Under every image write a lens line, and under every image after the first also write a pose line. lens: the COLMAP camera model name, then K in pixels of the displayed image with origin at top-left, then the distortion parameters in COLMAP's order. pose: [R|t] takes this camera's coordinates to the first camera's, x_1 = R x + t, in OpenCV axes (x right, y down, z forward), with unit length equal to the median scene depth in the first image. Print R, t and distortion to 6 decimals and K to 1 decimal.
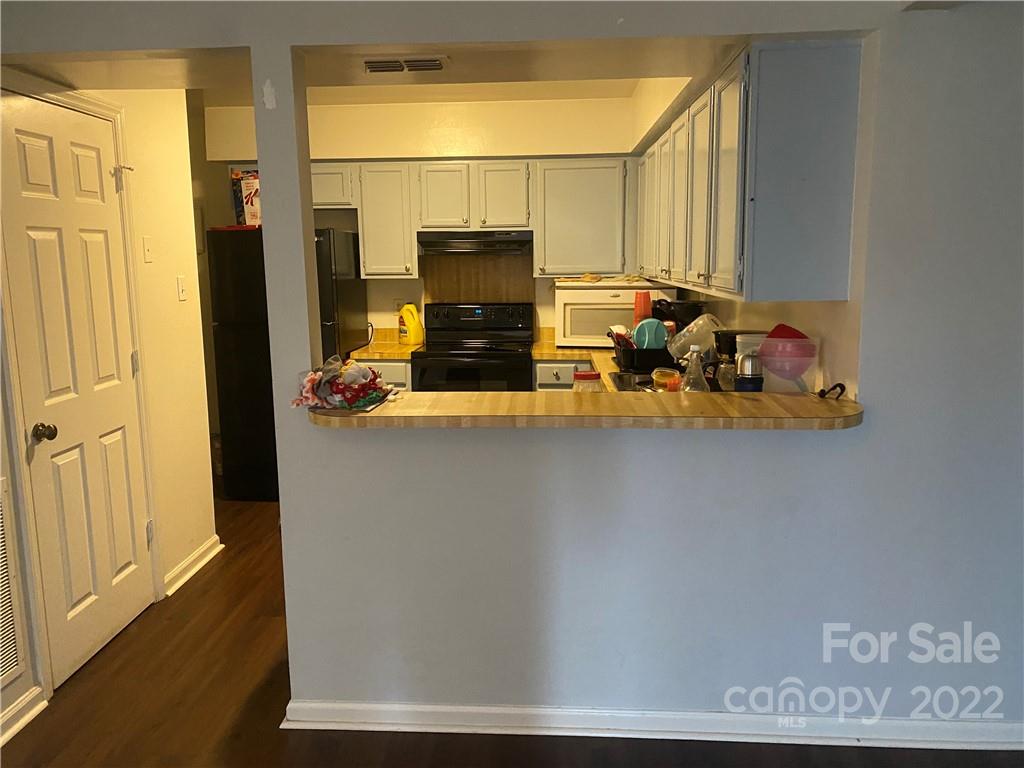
lens RADIAL K [[766.7, 0, 491.5], [0, 766.7, 369.2], [0, 0, 1]] dist [0.069116, -0.137549]
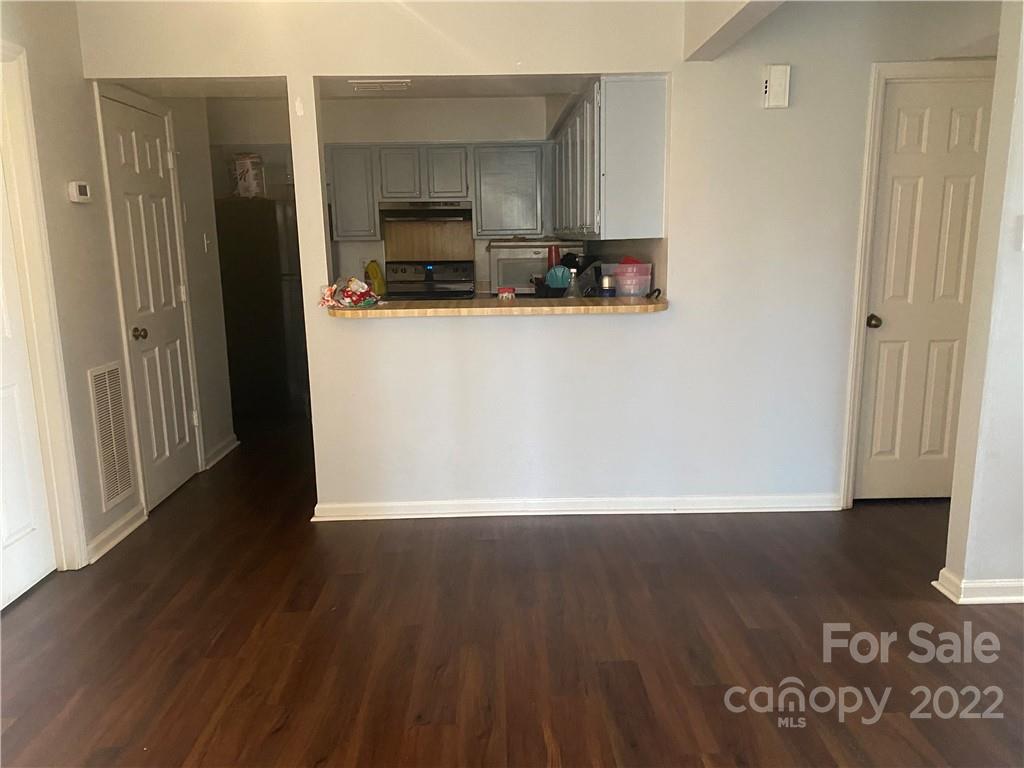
lens RADIAL K [[784.9, 0, 515.5], [0, 784.9, 381.6], [0, 0, 1]] dist [0.013900, -0.006179]
pose [[0.994804, -0.021572, 0.099499, -0.009995], [0.018226, 0.999242, 0.034410, 0.075183], [-0.100165, -0.032418, 0.994443, -0.313915]]
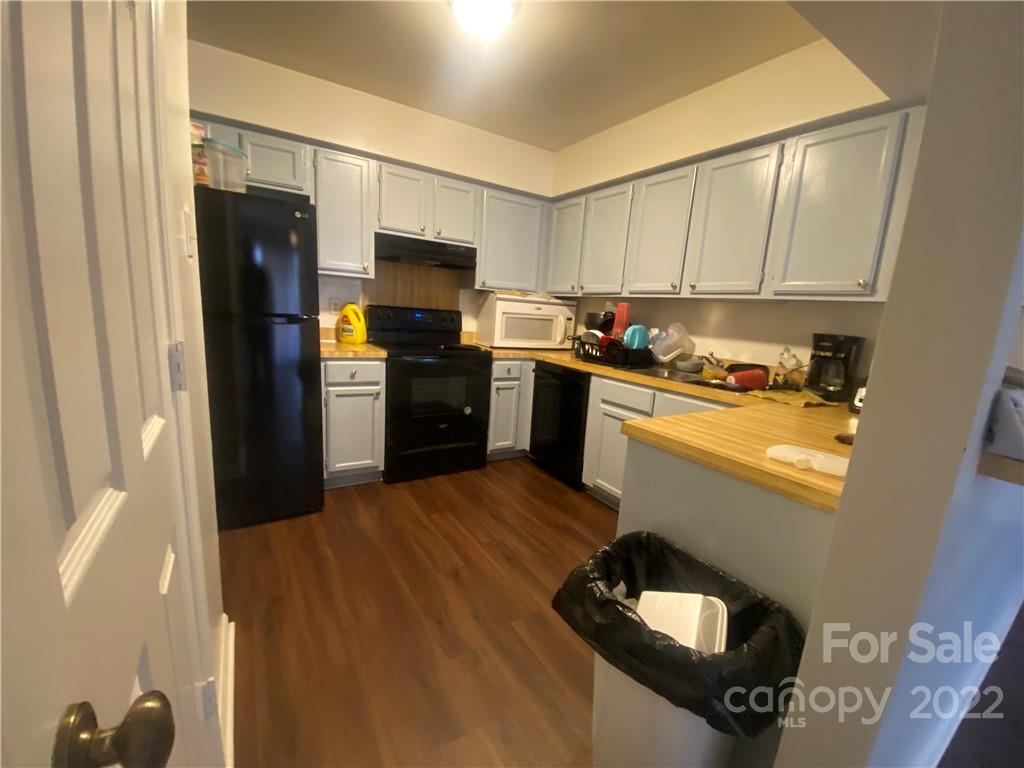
lens RADIAL K [[416.5, 0, 512.0], [0, 416.5, 384.0], [0, 0, 1]] dist [-0.001224, -0.000274]
pose [[0.799289, -0.039967, 0.599616, -0.302253], [0.008928, 0.998466, 0.054652, -0.006870], [-0.600880, -0.038329, 0.798419, 0.460810]]
